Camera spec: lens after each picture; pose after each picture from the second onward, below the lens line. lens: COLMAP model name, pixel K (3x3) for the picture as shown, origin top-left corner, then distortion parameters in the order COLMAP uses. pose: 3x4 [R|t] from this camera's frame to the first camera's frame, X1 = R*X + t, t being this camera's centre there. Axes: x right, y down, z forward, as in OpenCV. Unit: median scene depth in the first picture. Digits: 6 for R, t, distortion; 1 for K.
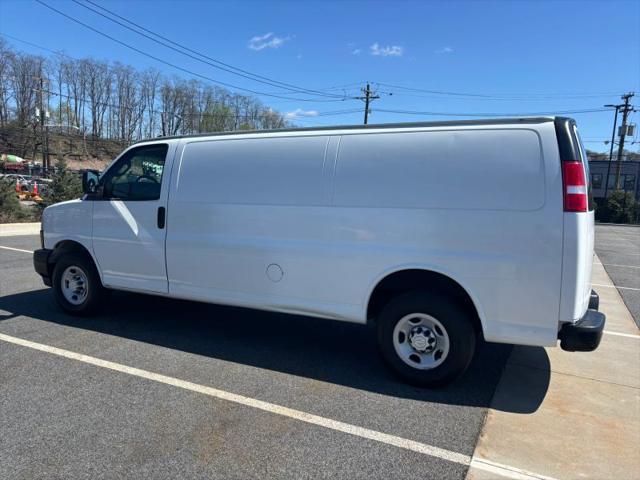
lens RADIAL K [[480.2, 0, 318.1], [0, 480.2, 240.4], [0, 0, 1]] dist [0.027937, -0.003944]
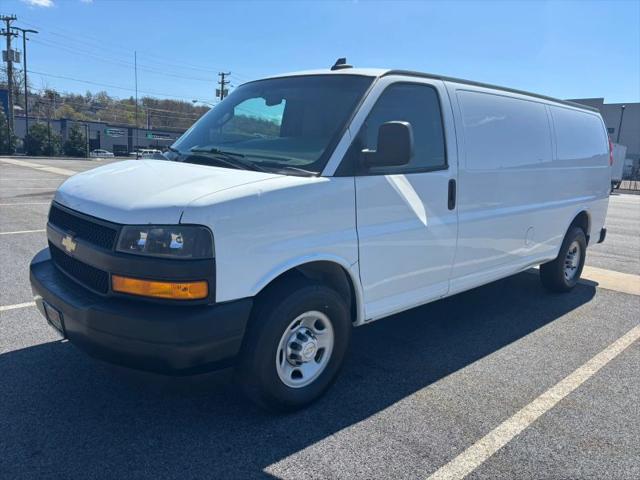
lens RADIAL K [[480.2, 0, 318.1], [0, 480.2, 240.4], [0, 0, 1]] dist [0.027937, -0.003944]
pose [[0.357859, -0.192006, 0.913822, -1.058144], [0.058025, 0.981312, 0.183464, -0.122444], [-0.931971, -0.012630, 0.362312, 0.918491]]
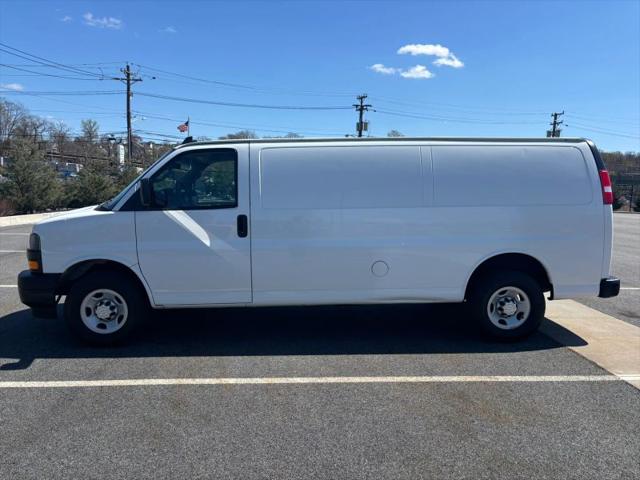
lens RADIAL K [[480.2, 0, 318.1], [0, 480.2, 240.4], [0, 0, 1]] dist [0.027937, -0.003944]
pose [[0.872352, -0.081617, 0.482018, -0.654622], [0.068531, 0.996646, 0.044730, -0.050728], [-0.484052, -0.005987, 0.875019, 0.084741]]
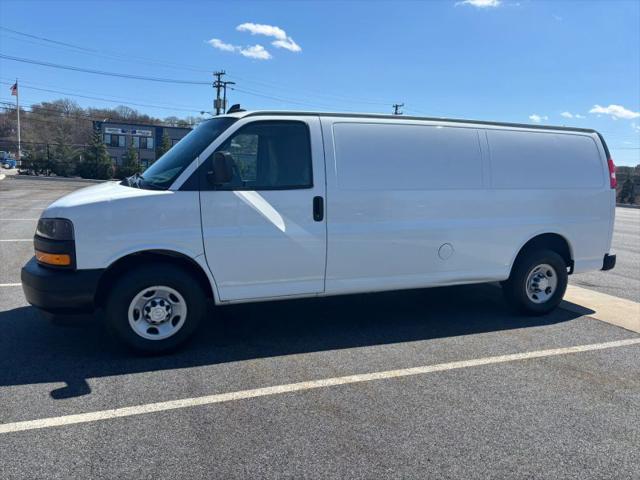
lens RADIAL K [[476.1, 0, 318.0], [0, 476.1, 241.6], [0, 0, 1]] dist [0.036152, -0.001014]
pose [[0.673600, -0.120847, 0.729150, -0.955200], [0.060659, 0.992253, 0.108416, -0.080848], [-0.736603, -0.028799, 0.675712, 0.413175]]
